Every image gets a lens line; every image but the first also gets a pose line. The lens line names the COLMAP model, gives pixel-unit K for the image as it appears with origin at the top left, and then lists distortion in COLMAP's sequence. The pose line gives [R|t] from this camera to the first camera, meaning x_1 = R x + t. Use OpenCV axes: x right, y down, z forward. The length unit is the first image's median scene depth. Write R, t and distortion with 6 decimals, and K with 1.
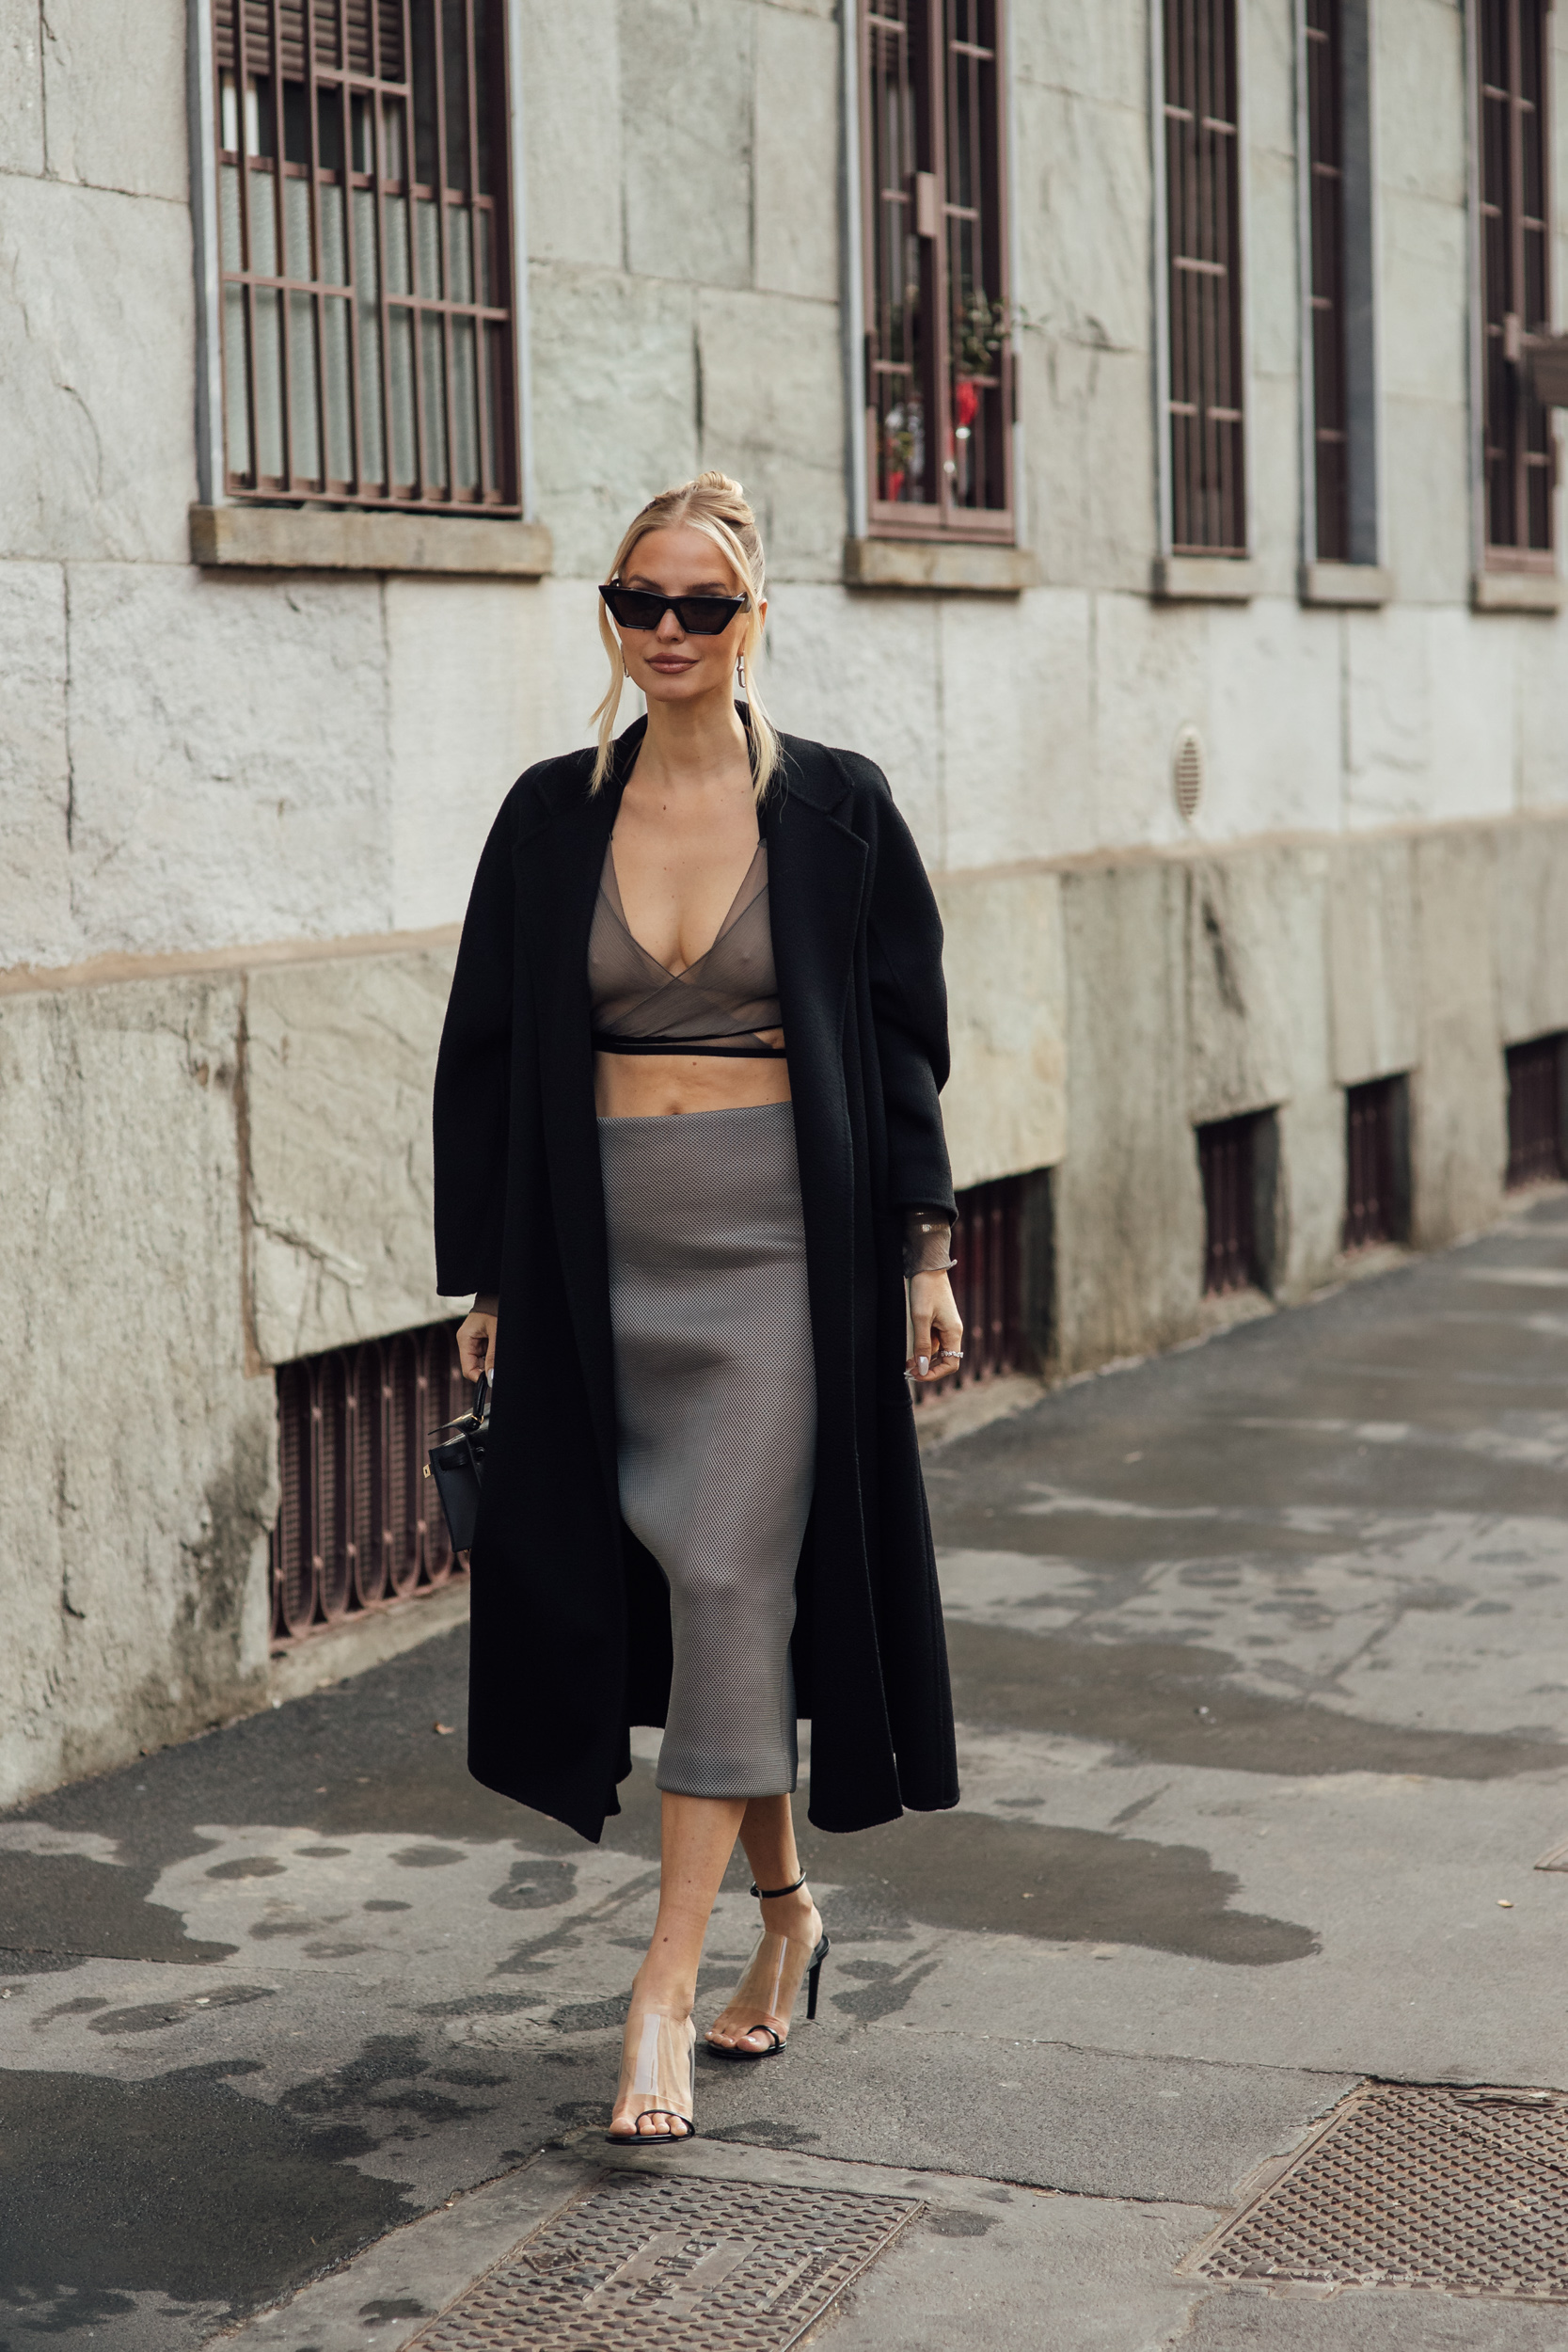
lens RADIAL K [[6757.7, 0, 784.0], [0, 6757.7, 1176.0], [0, 0, 1]] dist [0.138341, -1.346853]
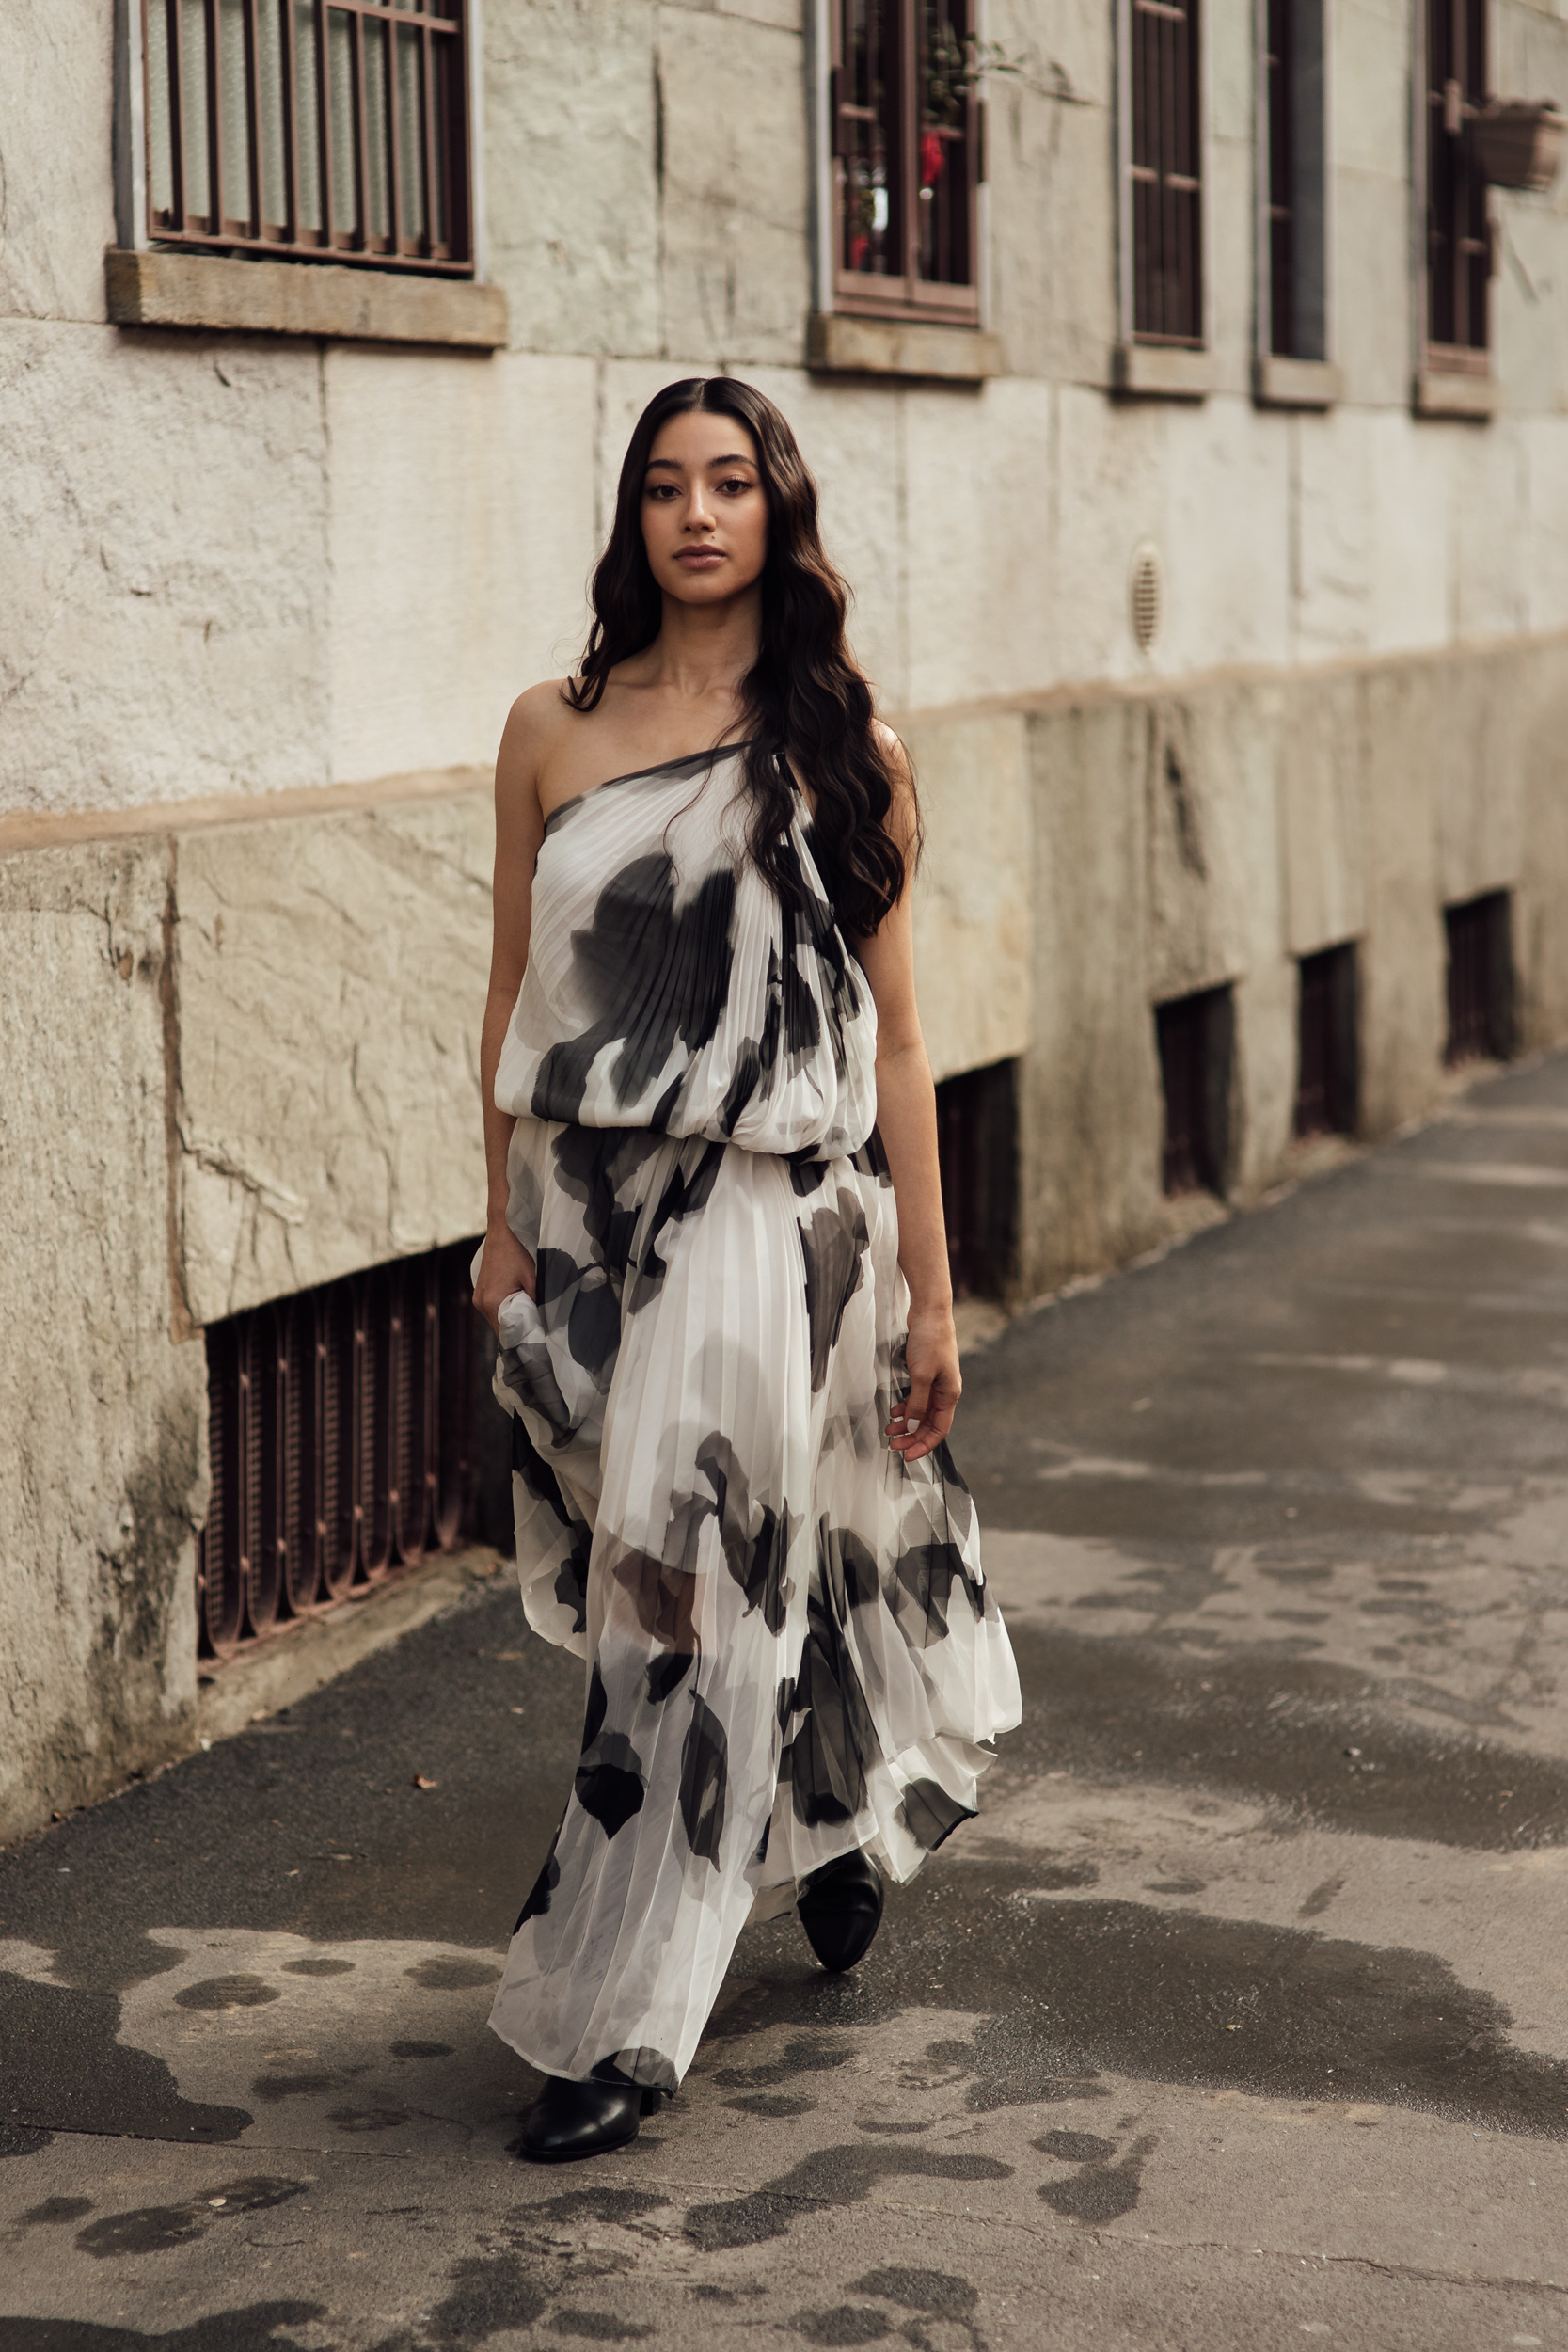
lens RADIAL K [[6757.7, 0, 784.0], [0, 6757.7, 1176.0], [0, 0, 1]] dist [0.138341, -1.346853]
pose [[0.998051, 0.002307, 0.062366, -0.054411], [-0.003904, 0.999667, 0.025506, -0.010102], [-0.062286, -0.025700, 0.997727, 0.186040]]
